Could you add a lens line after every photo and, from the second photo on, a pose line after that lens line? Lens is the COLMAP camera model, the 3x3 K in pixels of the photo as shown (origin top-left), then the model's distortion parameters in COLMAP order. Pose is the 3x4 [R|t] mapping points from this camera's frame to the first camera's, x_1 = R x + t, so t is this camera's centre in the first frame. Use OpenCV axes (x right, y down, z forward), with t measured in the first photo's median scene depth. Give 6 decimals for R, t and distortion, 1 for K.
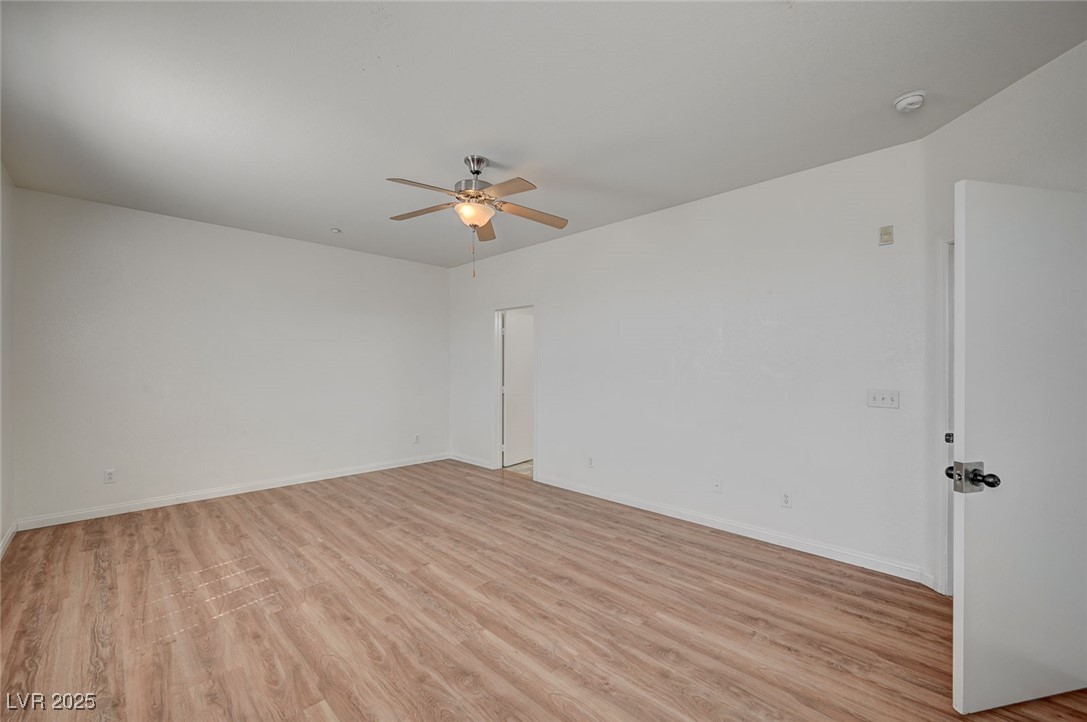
lens RADIAL K [[439.3, 0, 543.5], [0, 439.3, 361.0], [0, 0, 1]] dist [-0.004904, -0.000177]
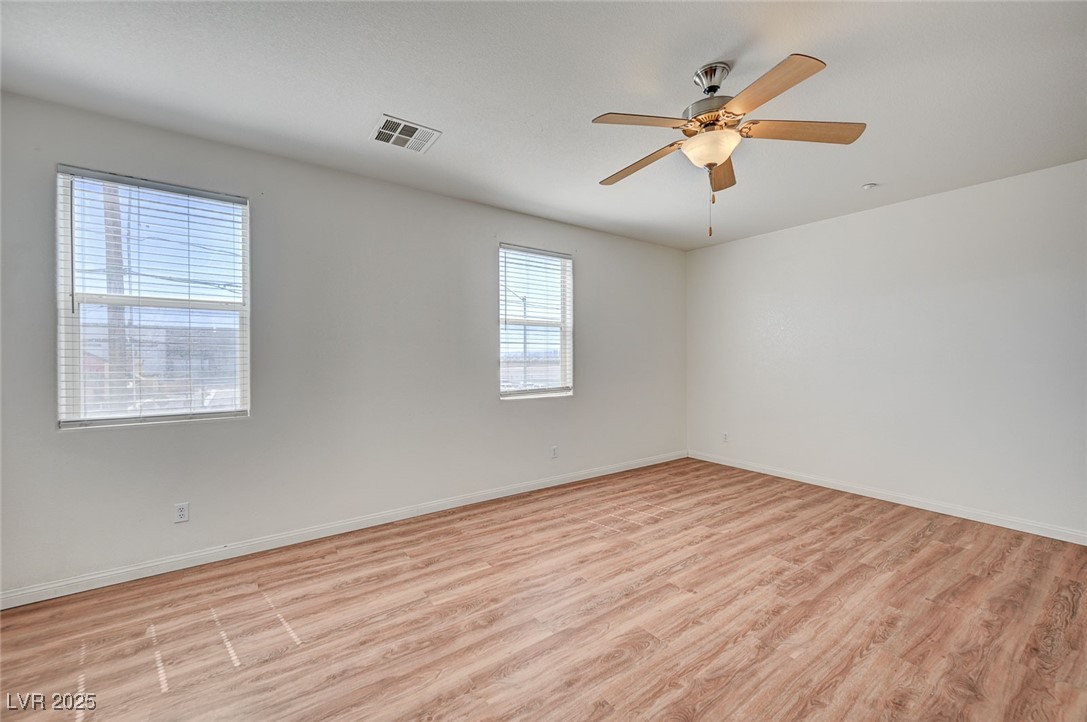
lens RADIAL K [[430.0, 0, 543.5], [0, 430.0, 361.0], [0, 0, 1]] dist [0.002615, 0.000108]
pose [[-0.168318, 0.006474, -0.985711, 0.599636], [0.011429, 0.999924, 0.004616, 0.011629], [0.985666, -0.010489, -0.168379, 0.867250]]
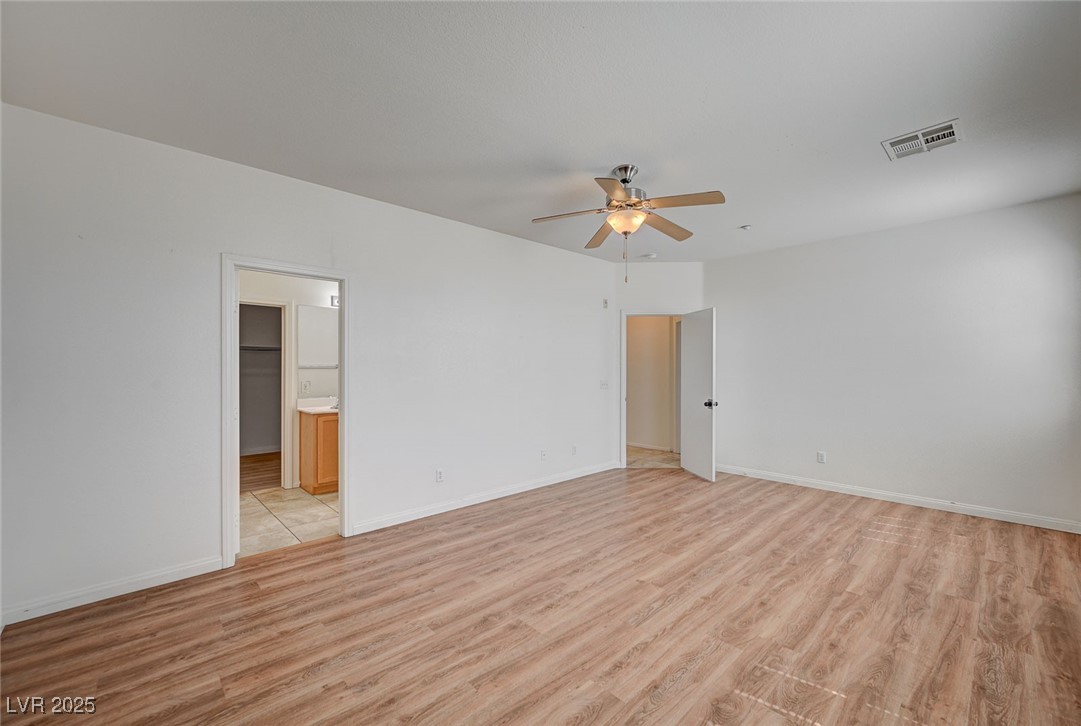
lens RADIAL K [[431.6, 0, 545.2], [0, 431.6, 377.6], [0, 0, 1]] dist [-0.002855, -0.000190]
pose [[0.036756, -0.022119, 0.999079, -1.190395], [-0.008358, 0.999713, 0.022441, 0.010634], [-0.999289, -0.009176, 0.036560, 1.180078]]
